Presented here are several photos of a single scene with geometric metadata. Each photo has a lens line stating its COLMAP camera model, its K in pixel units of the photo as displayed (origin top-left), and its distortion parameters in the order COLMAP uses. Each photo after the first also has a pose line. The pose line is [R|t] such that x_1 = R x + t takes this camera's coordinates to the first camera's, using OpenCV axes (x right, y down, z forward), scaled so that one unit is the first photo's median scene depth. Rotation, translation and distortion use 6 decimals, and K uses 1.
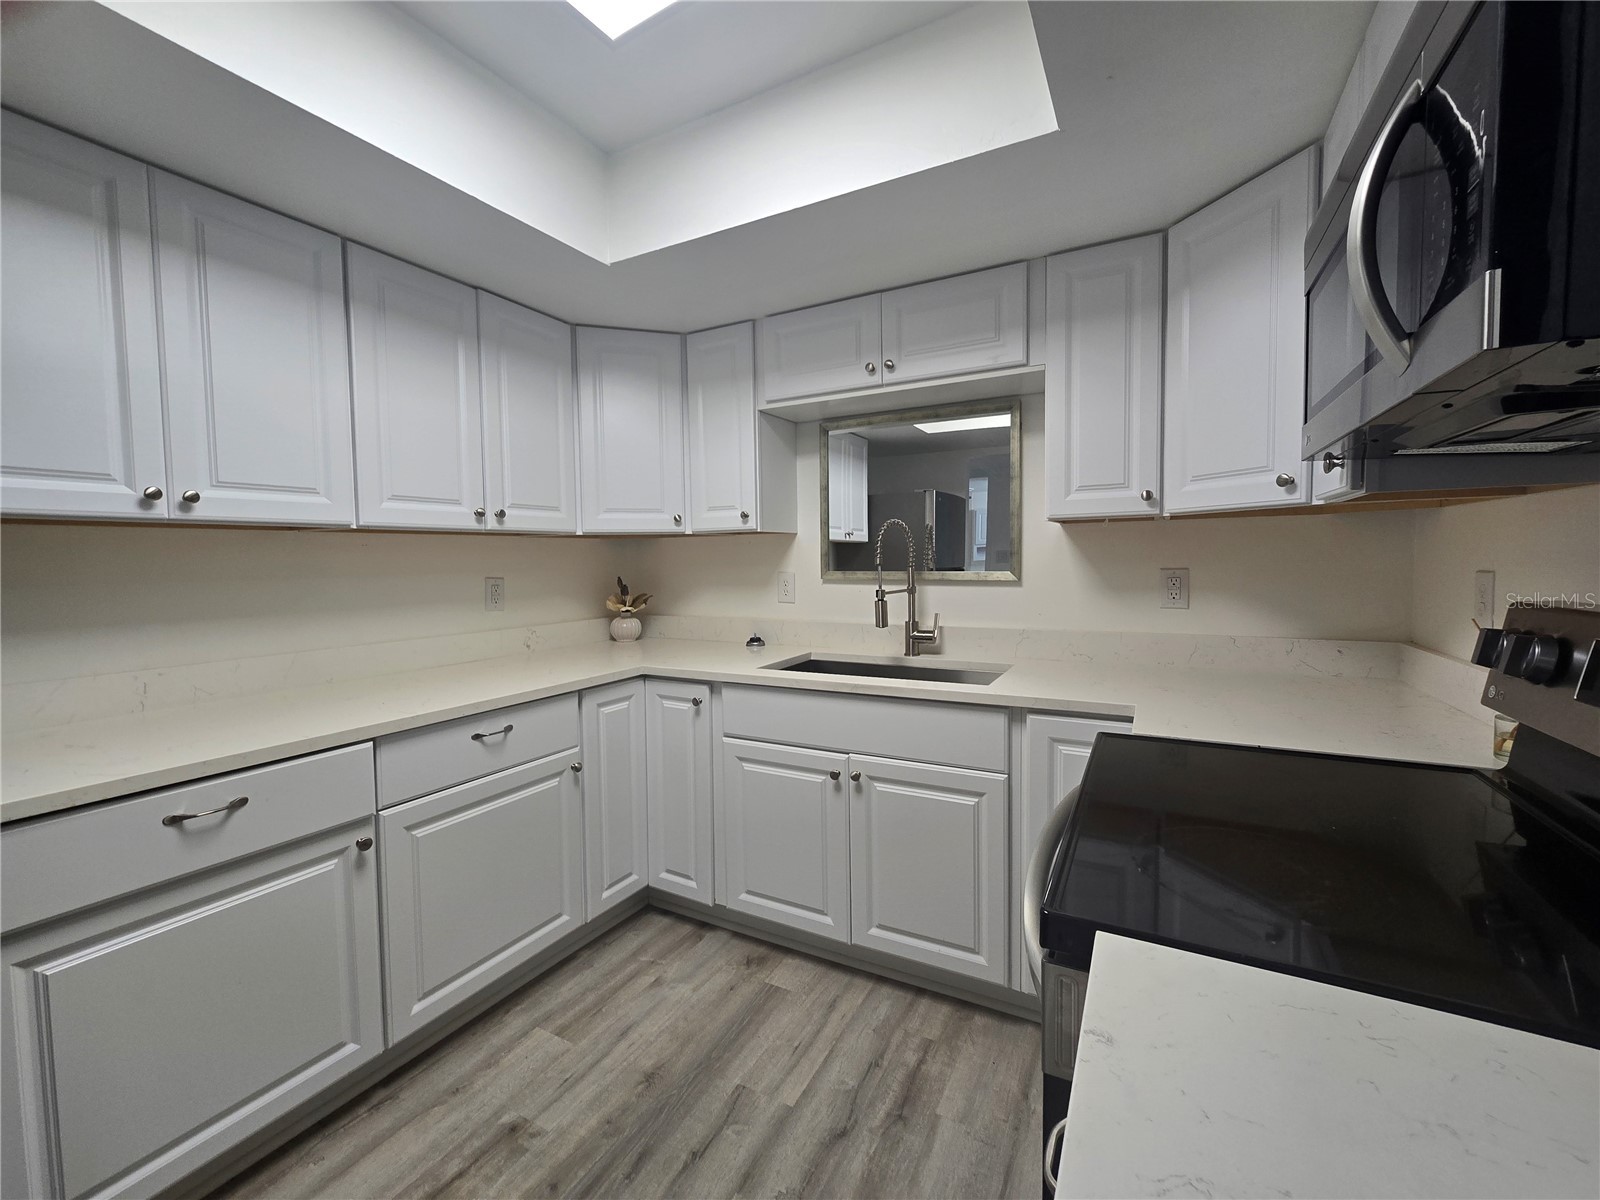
lens RADIAL K [[657.5, 0, 806.7], [0, 657.5, 595.3], [0, 0, 1]] dist [-0.003060, -0.000215]
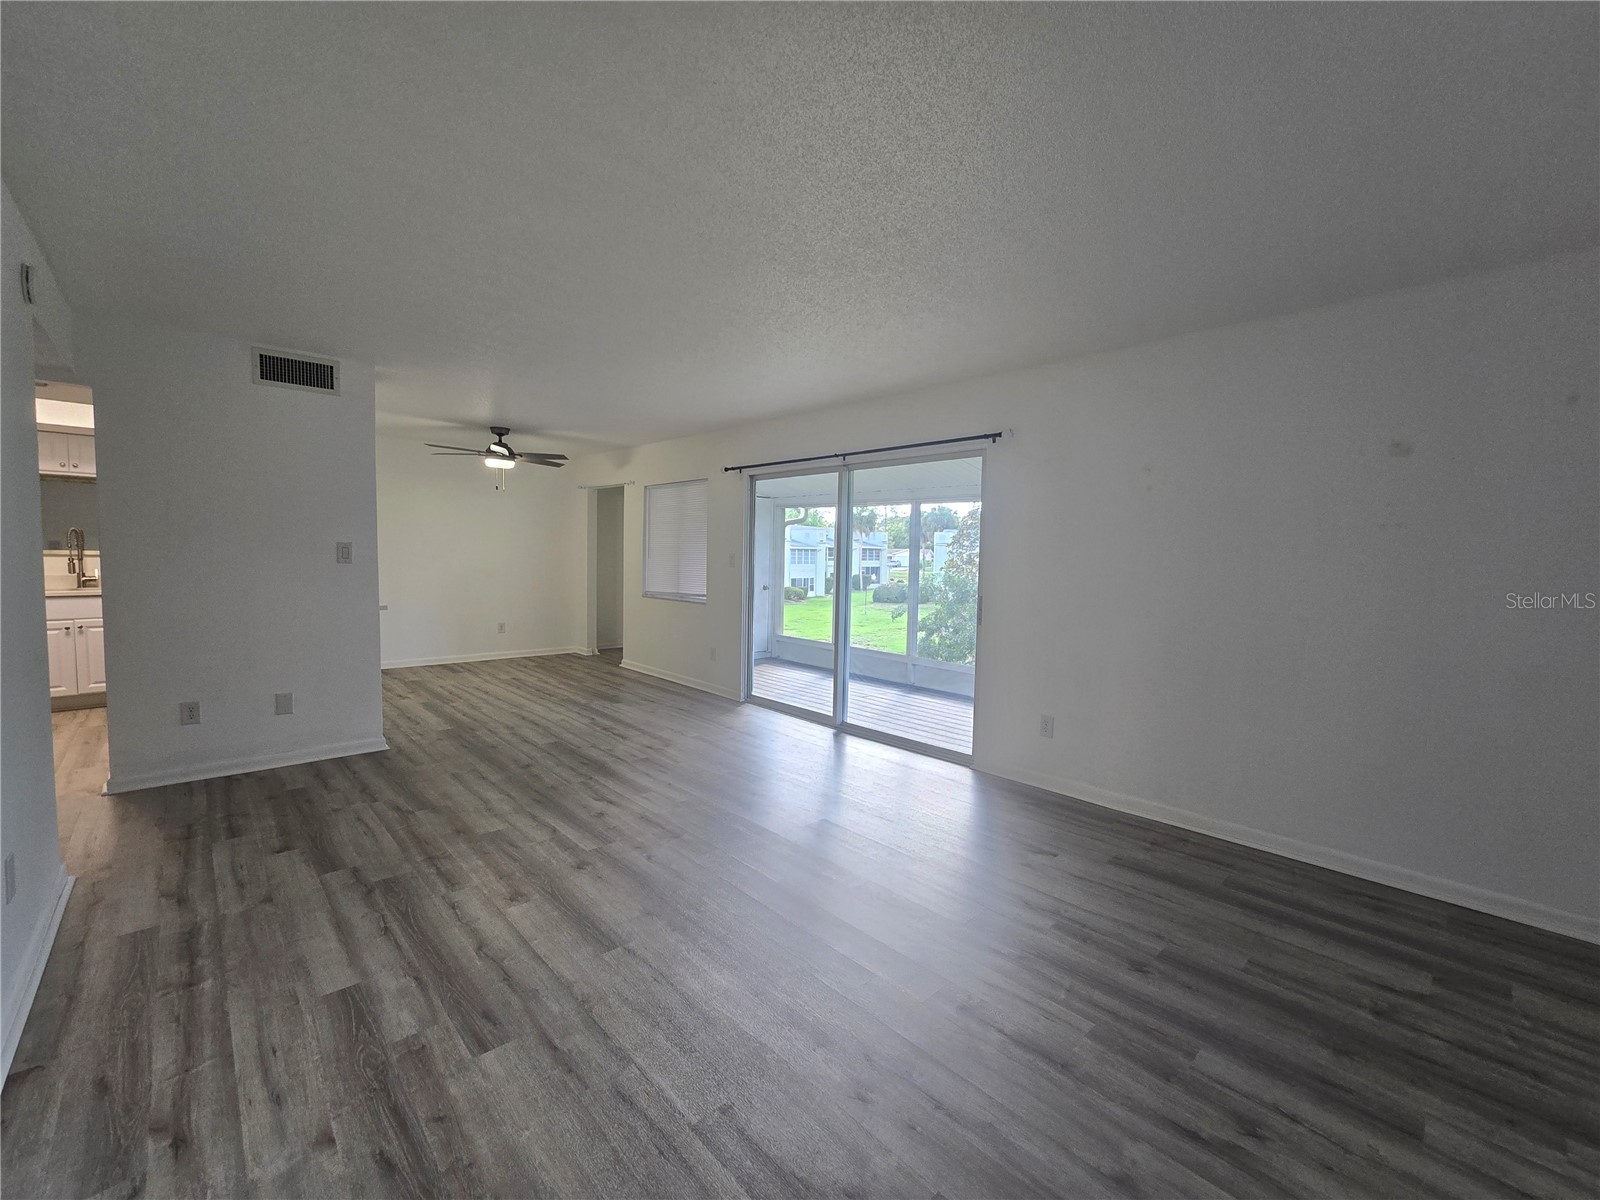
lens RADIAL K [[657.5, 0, 806.8], [0, 657.5, 593.5], [0, 0, 1]] dist [-0.003060, -0.000215]
pose [[0.302769, -0.041041, 0.952180, -1.212364], [0.025265, 0.999067, 0.035028, 0.095870], [-0.952729, 0.013451, 0.303523, -2.033461]]
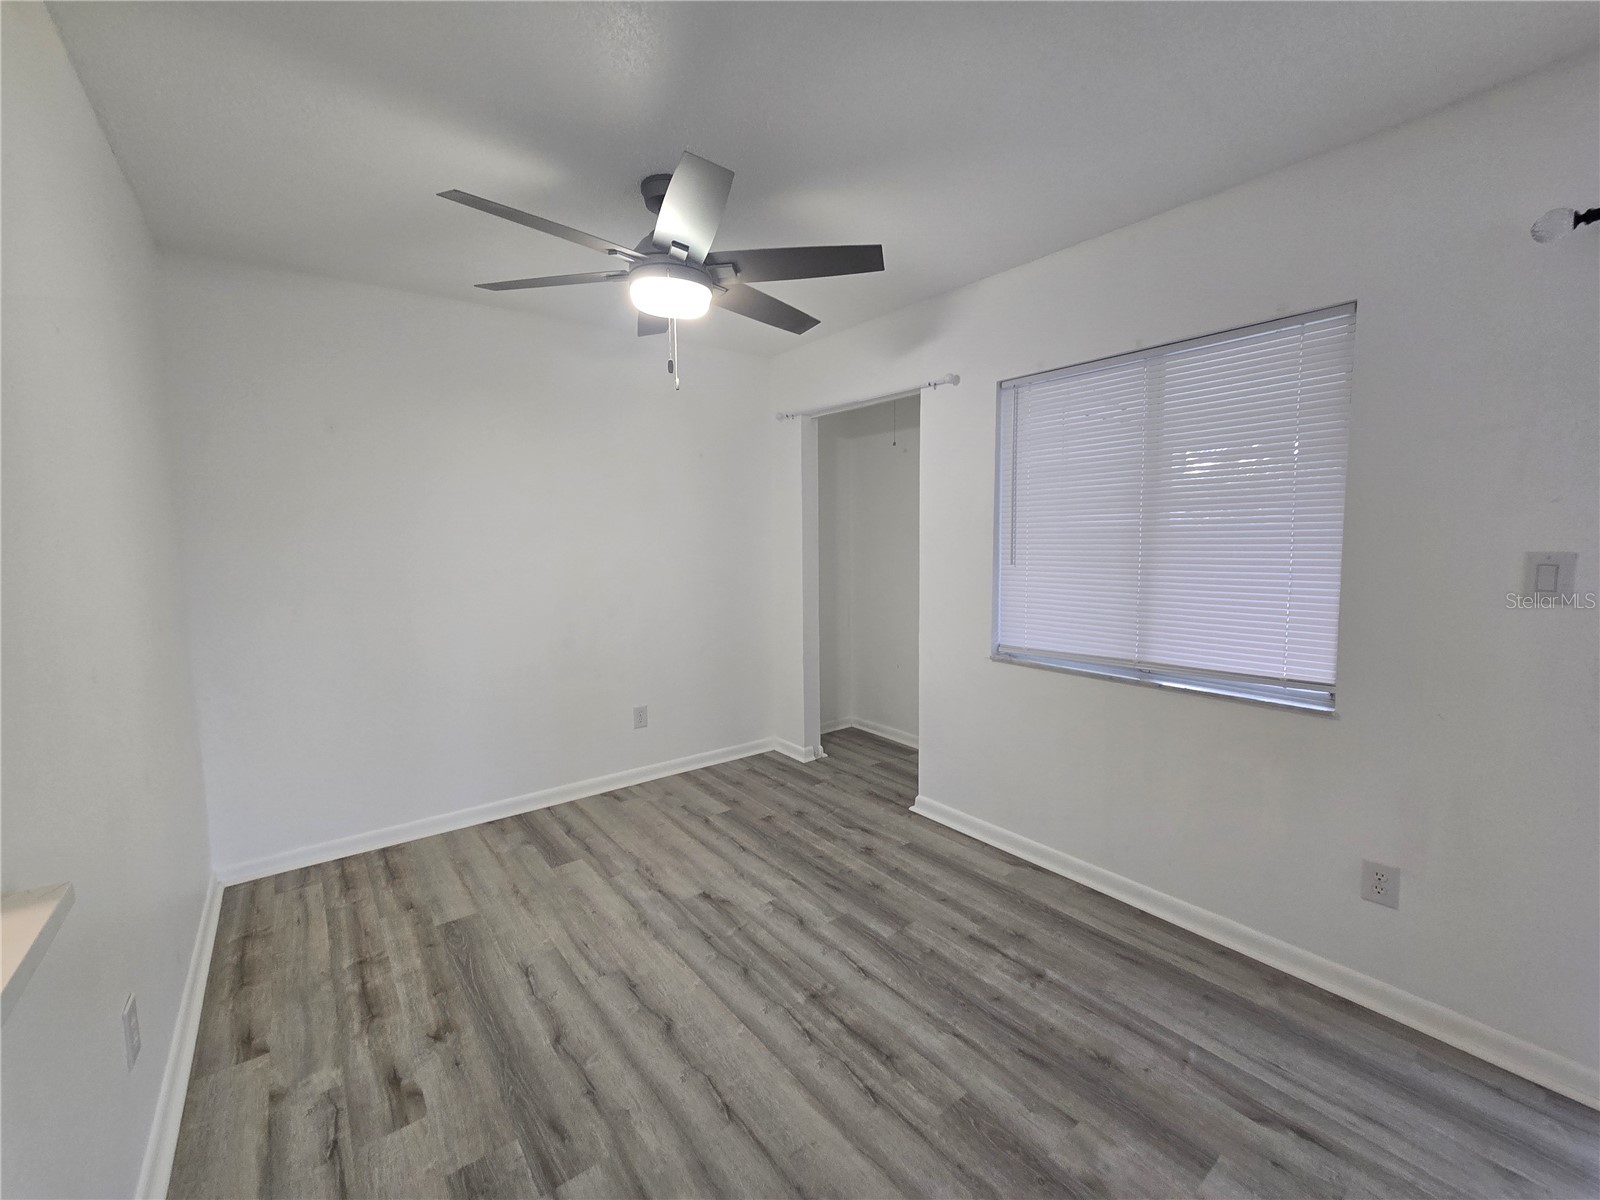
lens RADIAL K [[657.5, 0, 802.2], [0, 657.5, 589.4], [0, 0, 1]] dist [-0.003060, -0.000215]
pose [[0.395920, -0.068267, 0.915744, 0.169409], [0.055282, 0.997196, 0.050438, -0.012528], [-0.916620, 0.030655, 0.398584, -0.583039]]
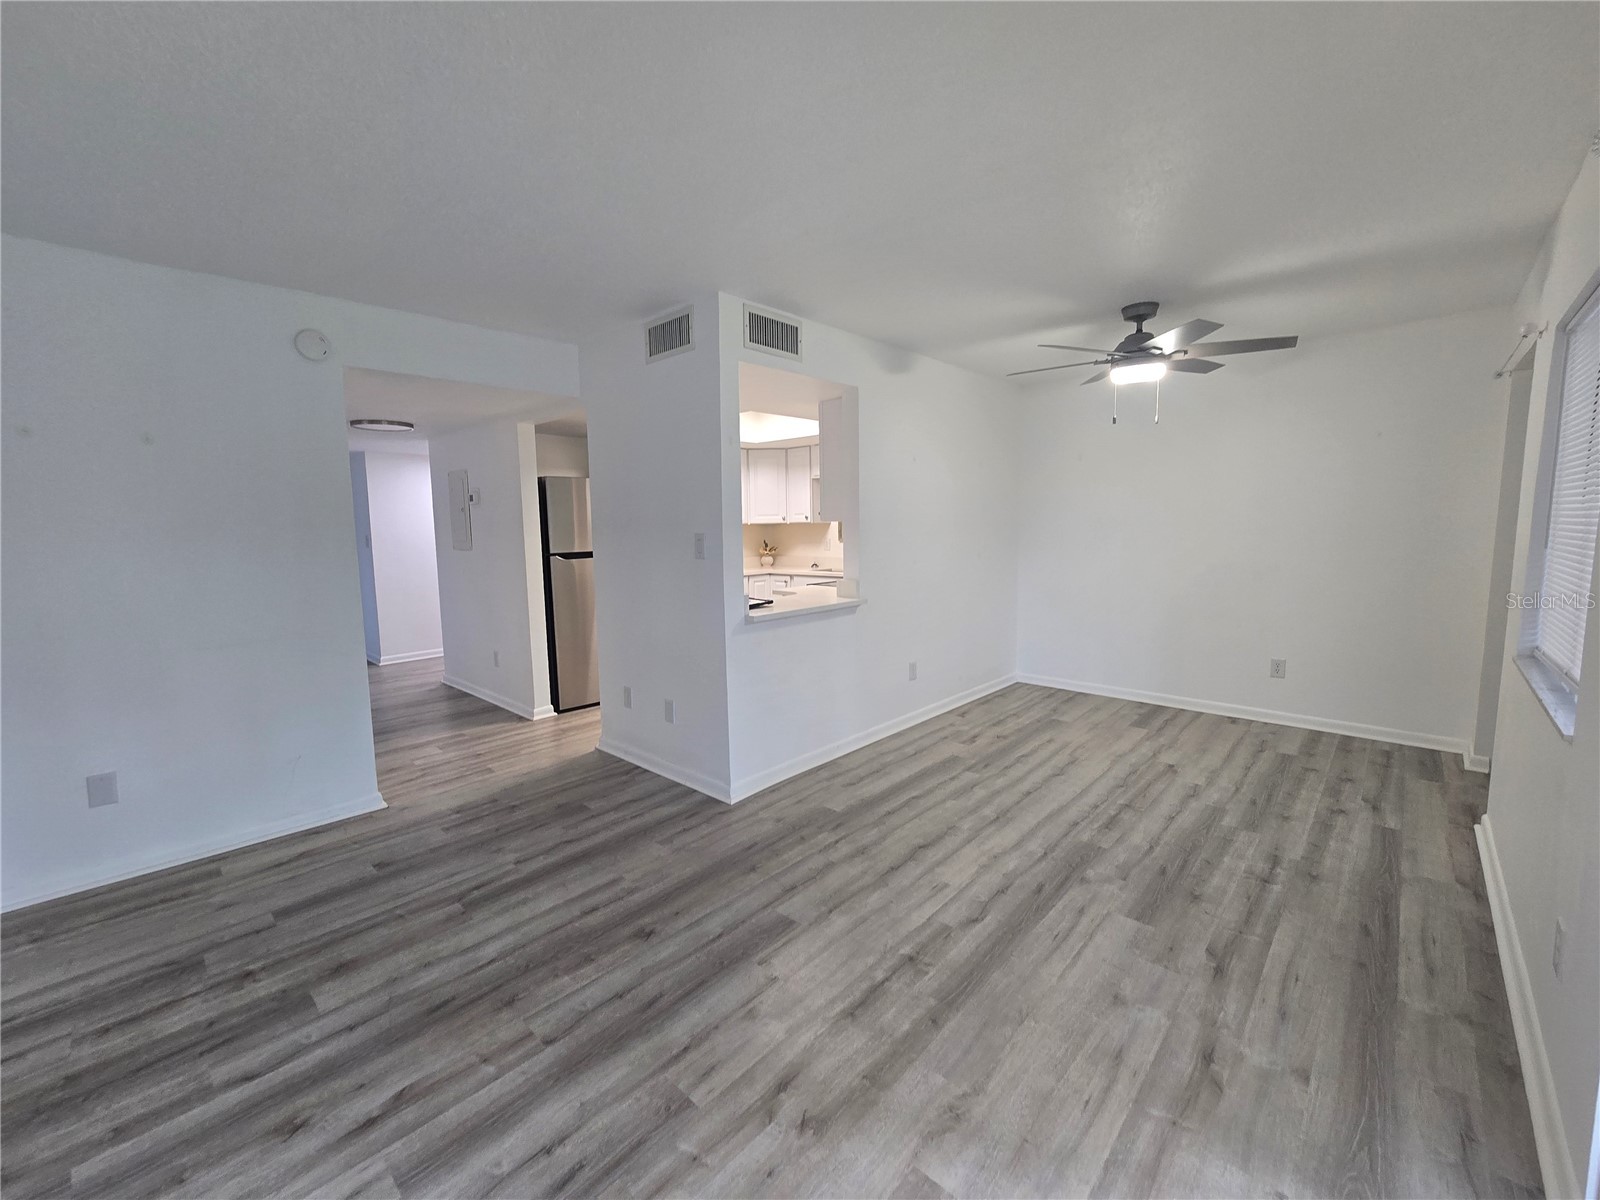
lens RADIAL K [[657.5, 0, 808.8], [0, 657.5, 590.1], [0, 0, 1]] dist [-0.003060, -0.000215]
pose [[0.970363, 0.018475, -0.240944, 0.579590], [-0.006329, 0.998674, 0.051086, 0.040945], [0.241568, -0.048047, 0.969194, -1.663427]]
